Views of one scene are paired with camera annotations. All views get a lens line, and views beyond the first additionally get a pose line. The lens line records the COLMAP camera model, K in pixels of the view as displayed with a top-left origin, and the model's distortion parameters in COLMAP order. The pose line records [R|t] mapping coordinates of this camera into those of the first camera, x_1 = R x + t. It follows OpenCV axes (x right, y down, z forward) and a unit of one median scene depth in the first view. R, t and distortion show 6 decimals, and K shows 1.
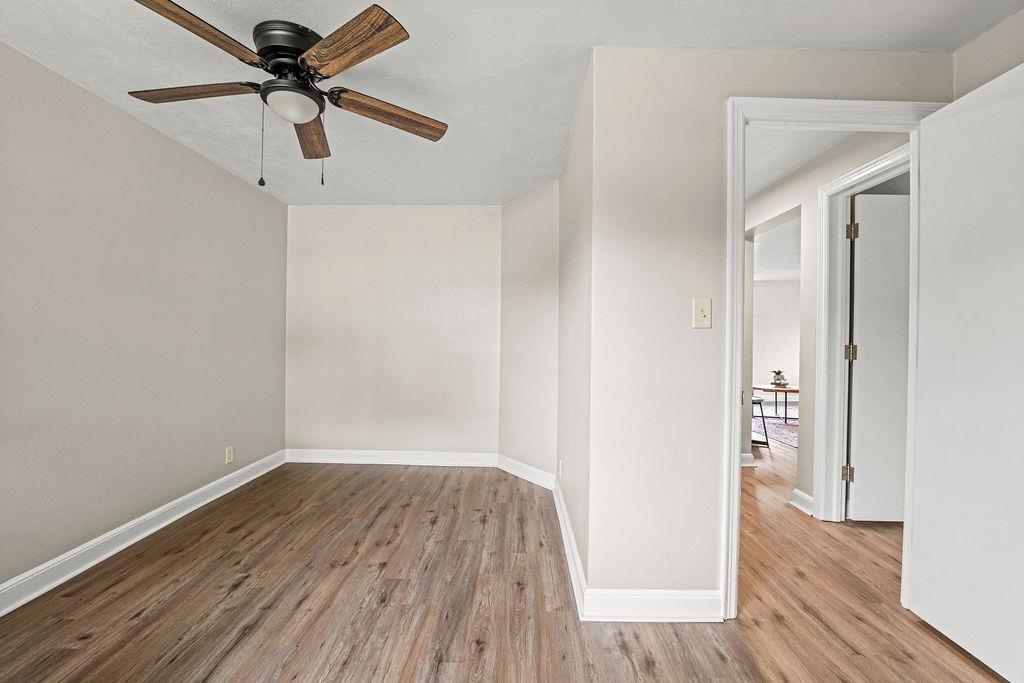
lens RADIAL K [[440.8, 0, 506.7], [0, 440.8, 334.2], [0, 0, 1]] dist [-0.019132, 0.002703]
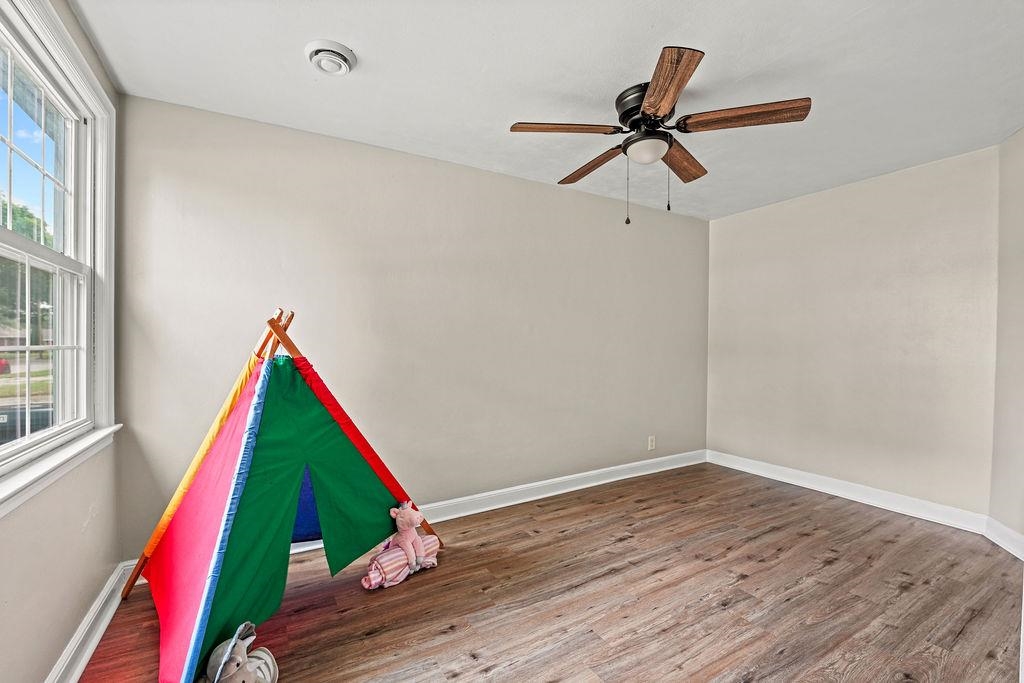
lens RADIAL K [[440.8, 0, 505.4], [0, 440.8, 346.1], [0, 0, 1]] dist [-0.019132, 0.002703]
pose [[0.518874, -0.002569, -0.854847, 0.281235], [0.009234, 0.999954, 0.002600, 0.002404], [0.854801, -0.009243, 0.518873, 0.040780]]
